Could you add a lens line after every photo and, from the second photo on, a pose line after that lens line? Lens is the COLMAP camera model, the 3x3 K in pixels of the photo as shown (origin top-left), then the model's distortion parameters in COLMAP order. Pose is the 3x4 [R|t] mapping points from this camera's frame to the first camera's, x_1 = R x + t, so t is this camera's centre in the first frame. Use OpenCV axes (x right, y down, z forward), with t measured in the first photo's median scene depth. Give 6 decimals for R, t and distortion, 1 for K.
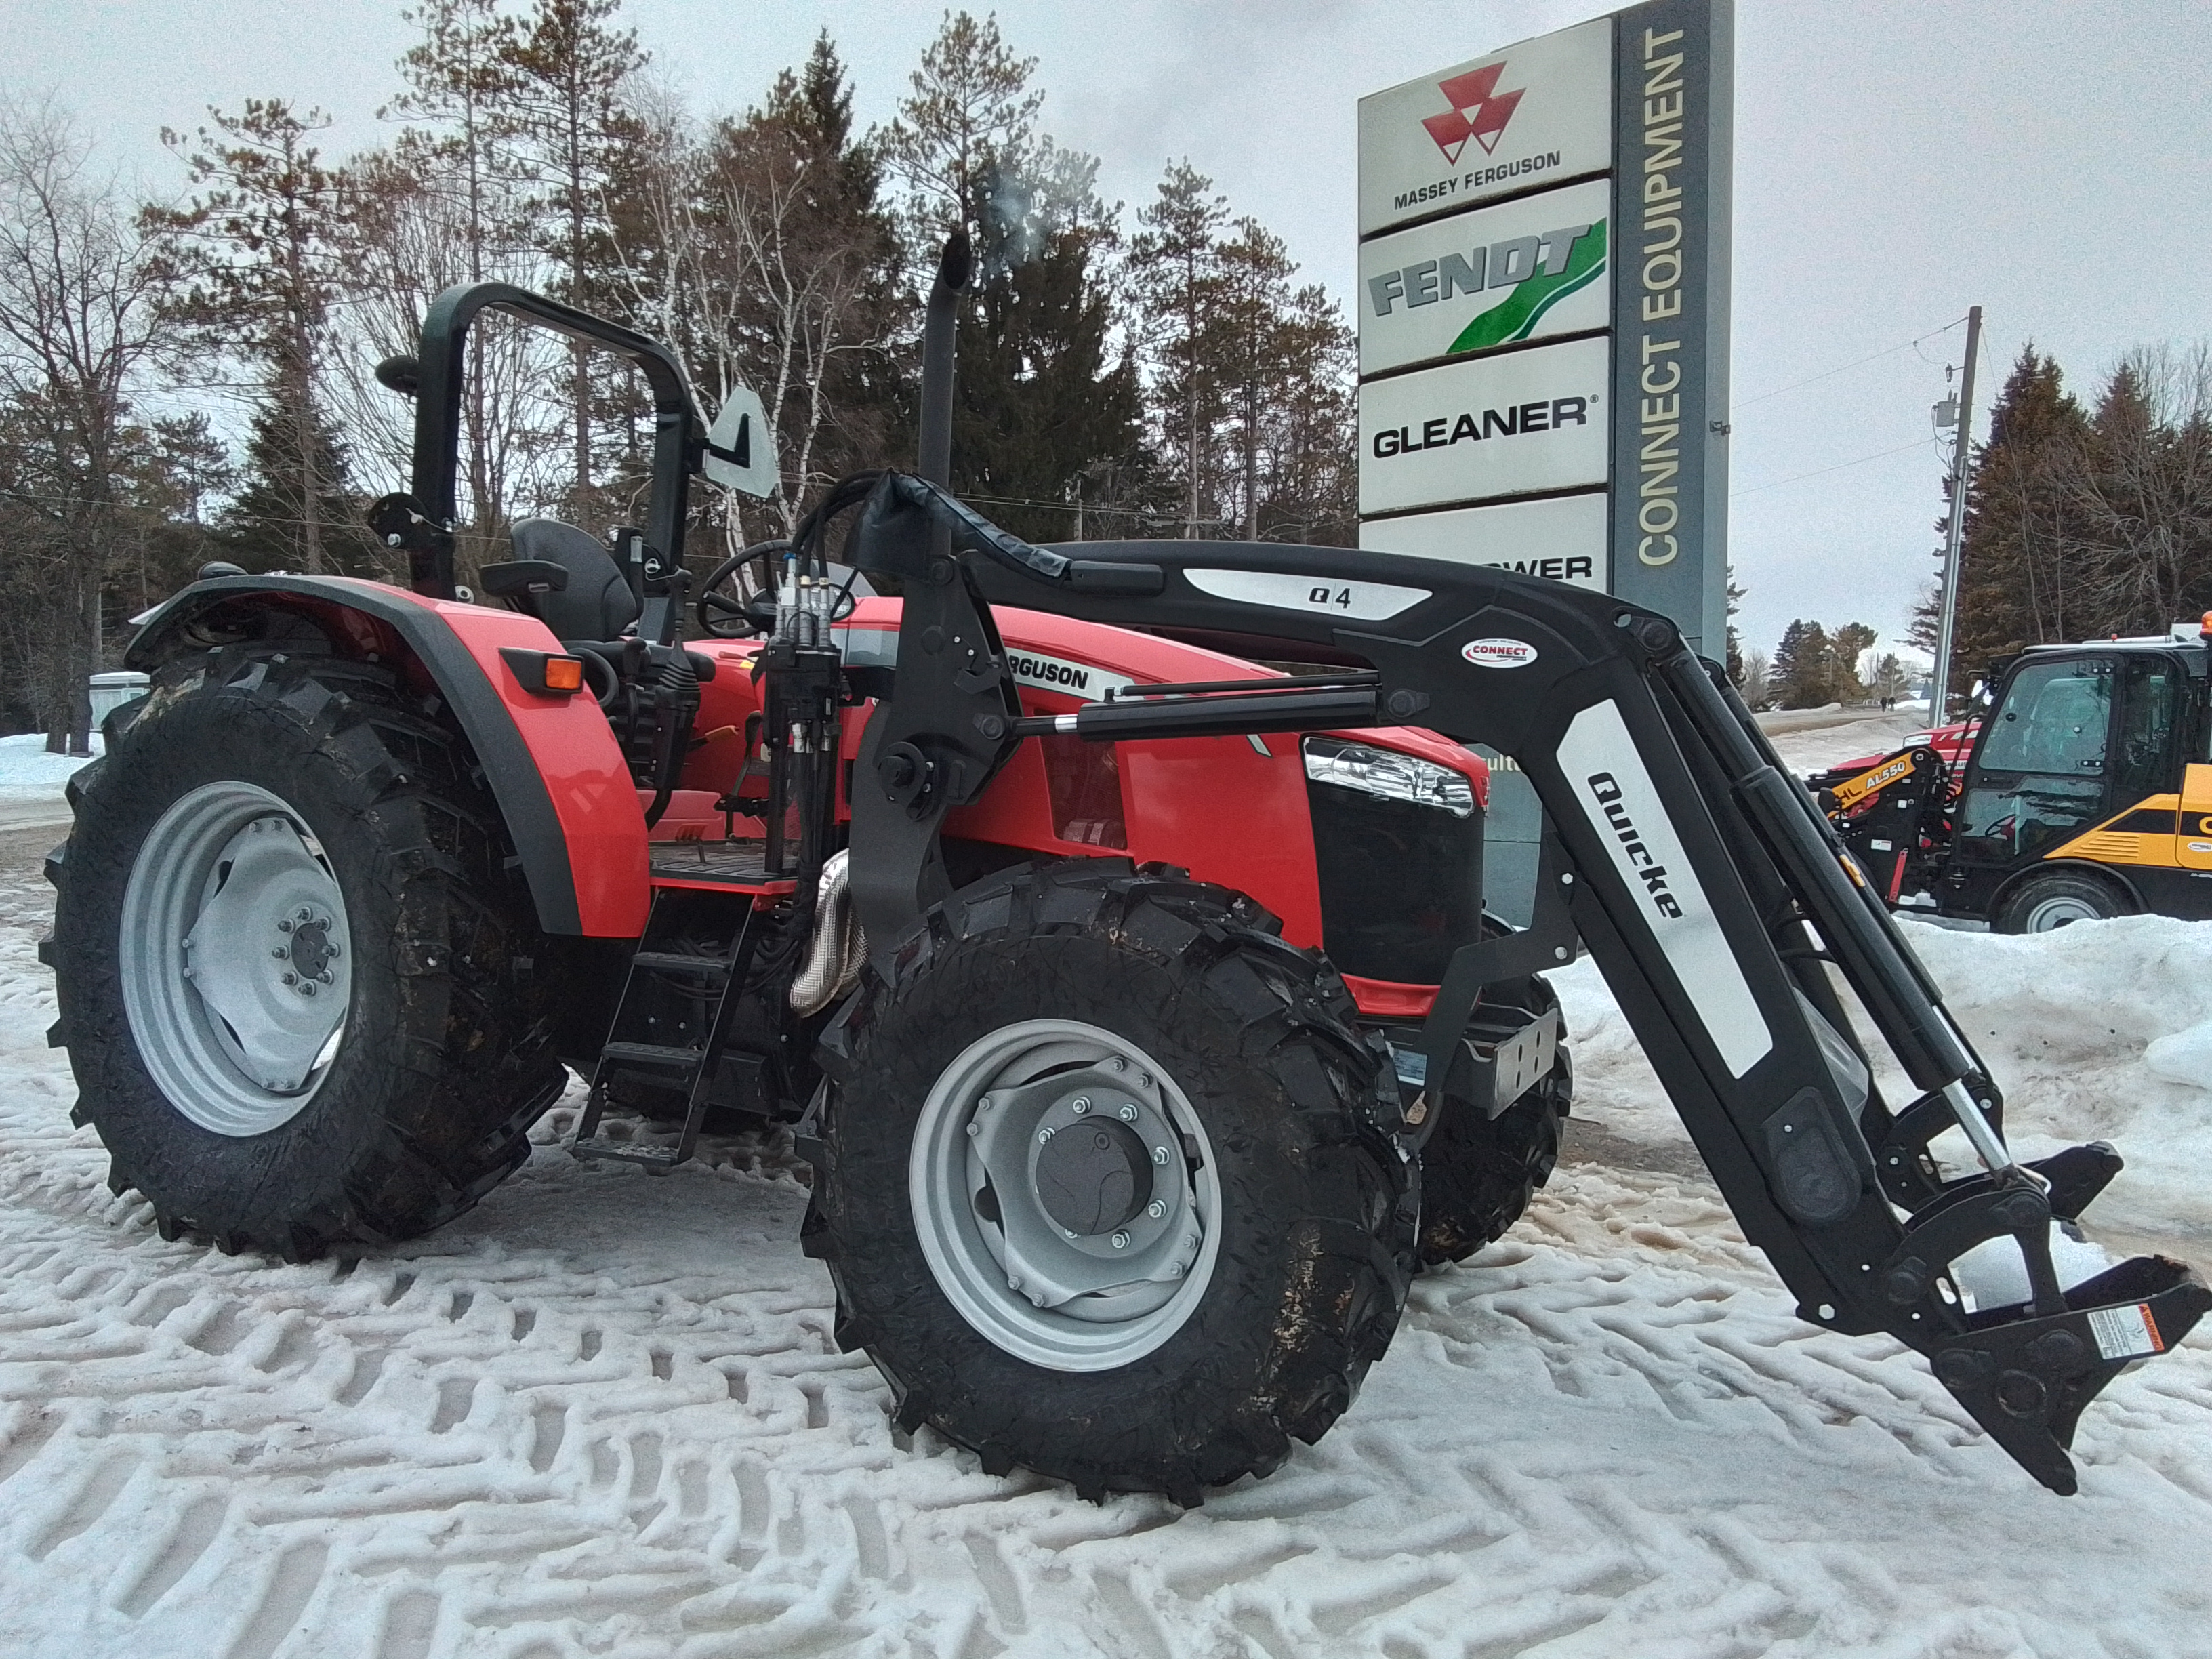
lens RADIAL K [[1598.9, 0, 1144.7], [0, 1598.9, 809.5], [0, 0, 1]] dist [0.033195, -0.011413]
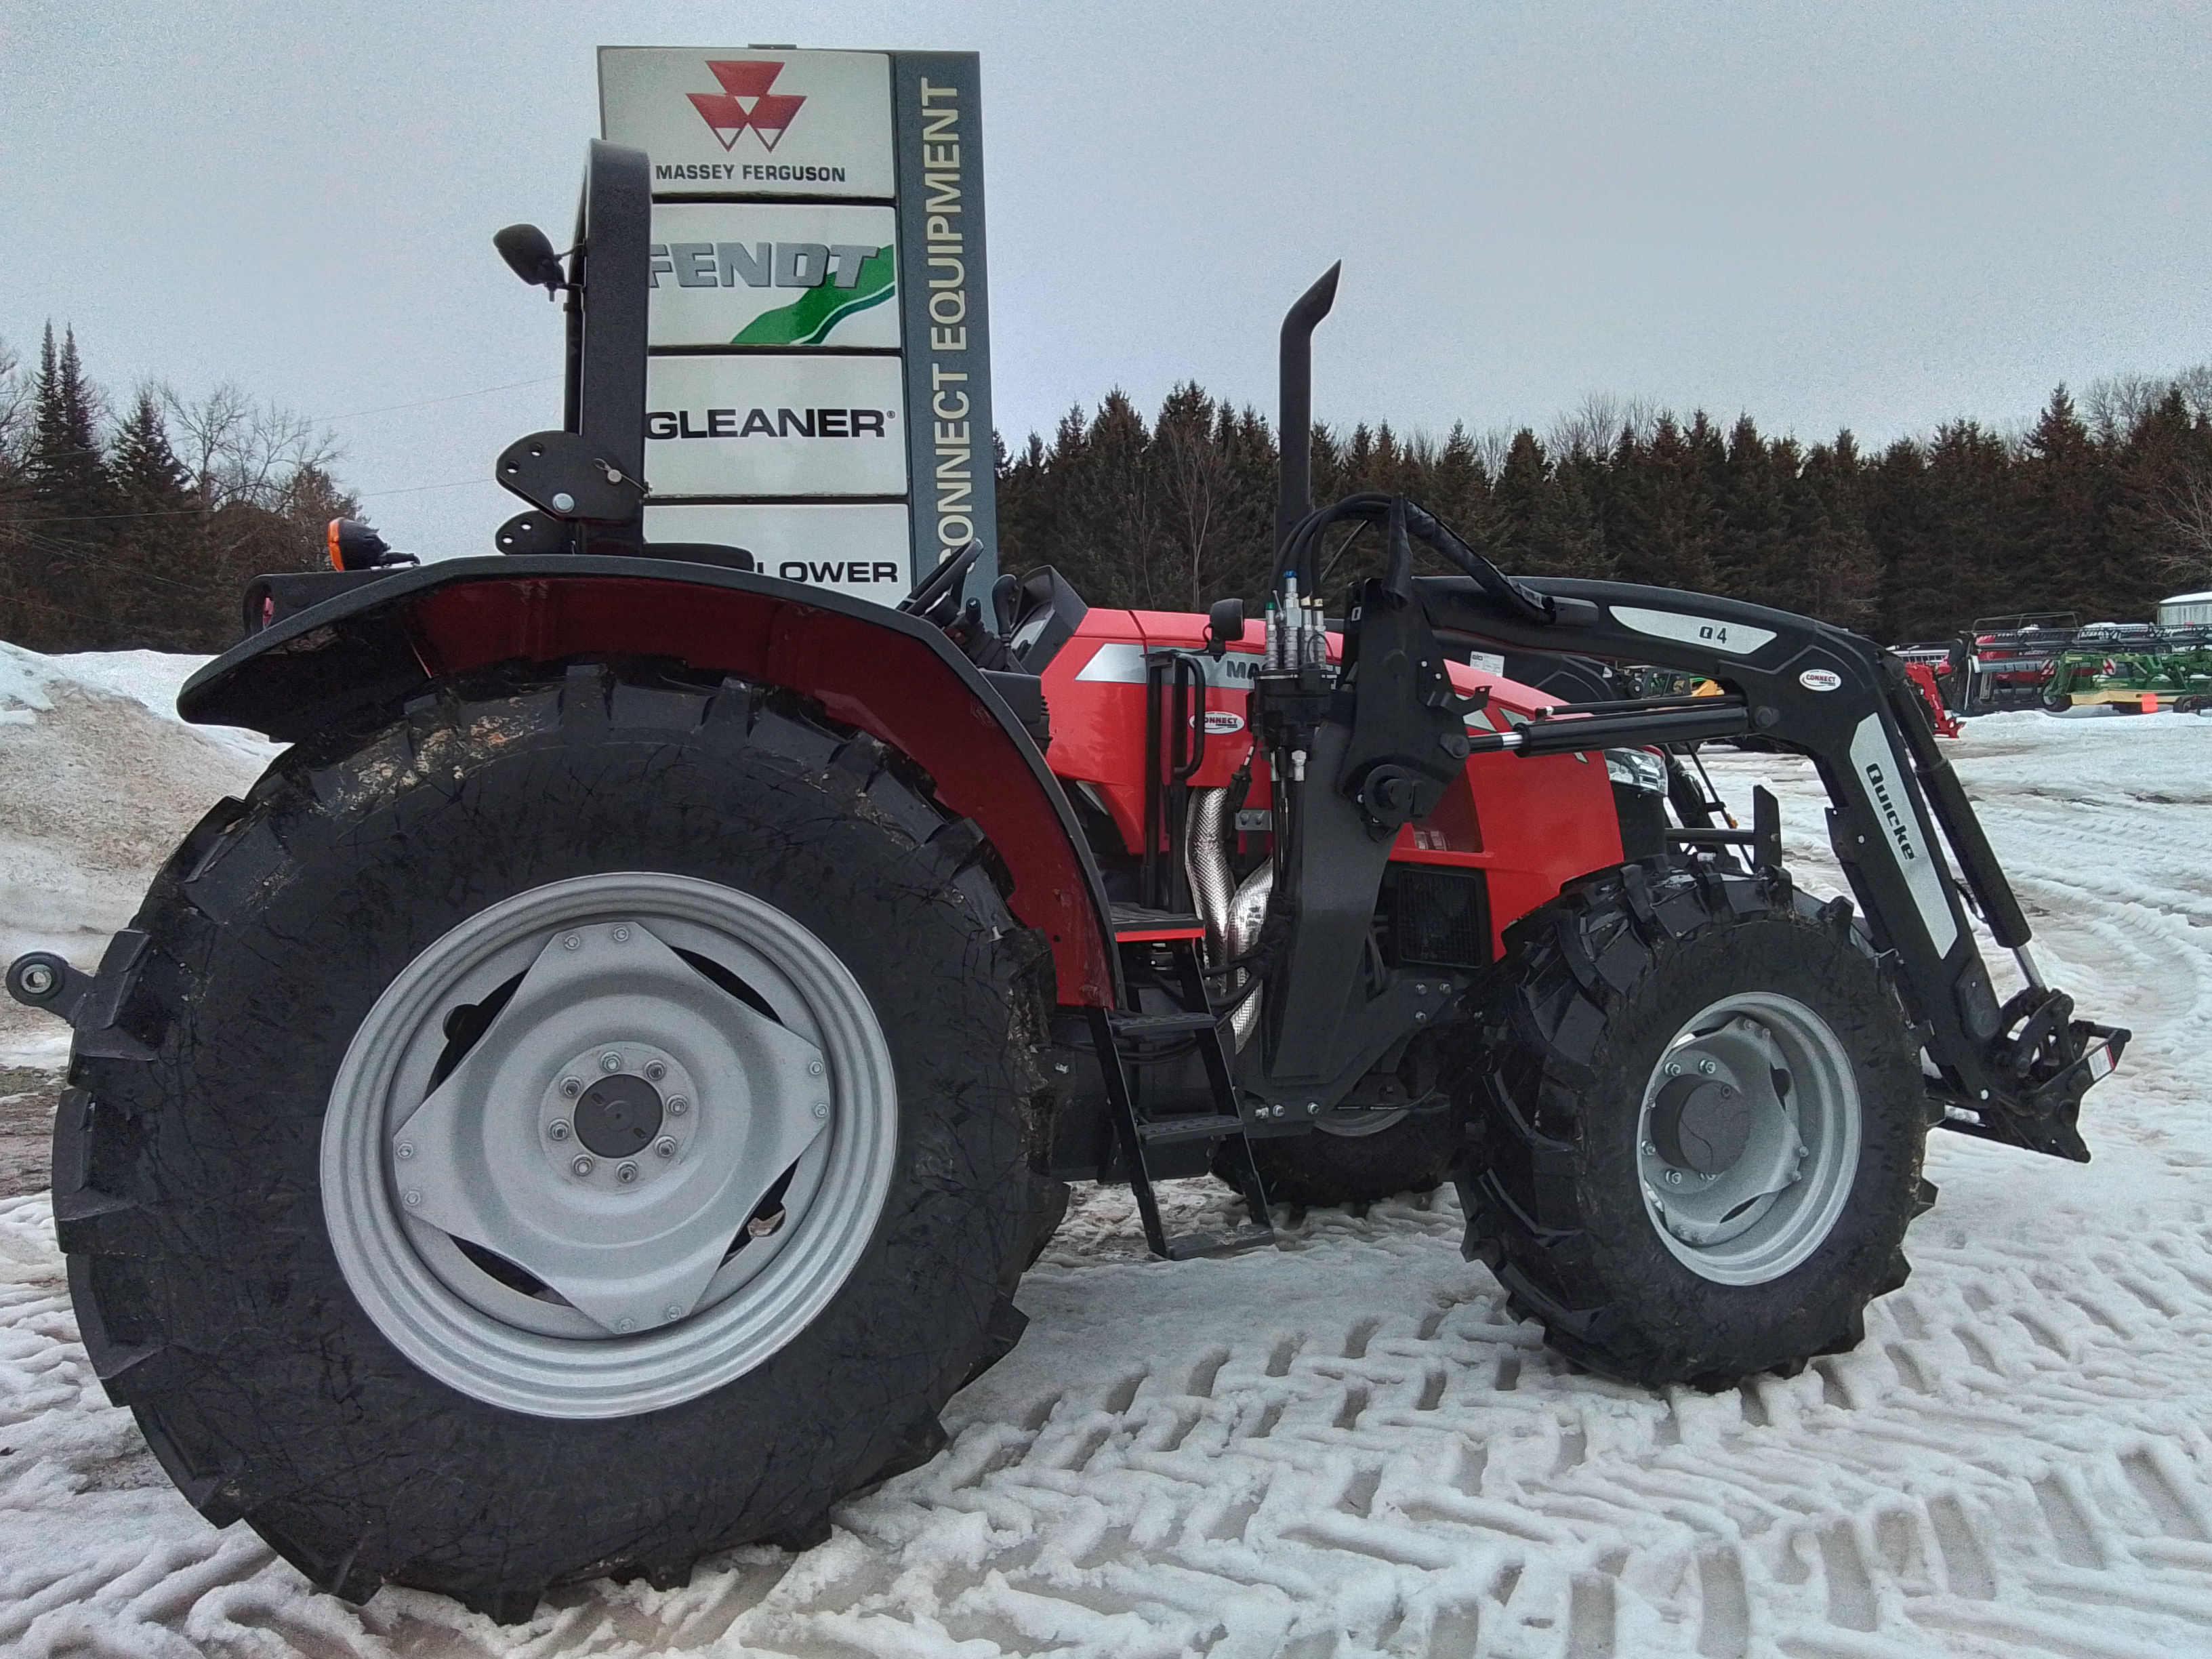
lens RADIAL K [[1593.2, 0, 1106.0], [0, 1593.2, 829.5], [0, 0, 1]] dist [0.076131, -0.100335]
pose [[0.685755, -0.058533, 0.725475, -0.388955], [0.041927, 0.998283, 0.040912, -0.016279], [-0.726624, 0.002361, 0.687032, 0.153894]]
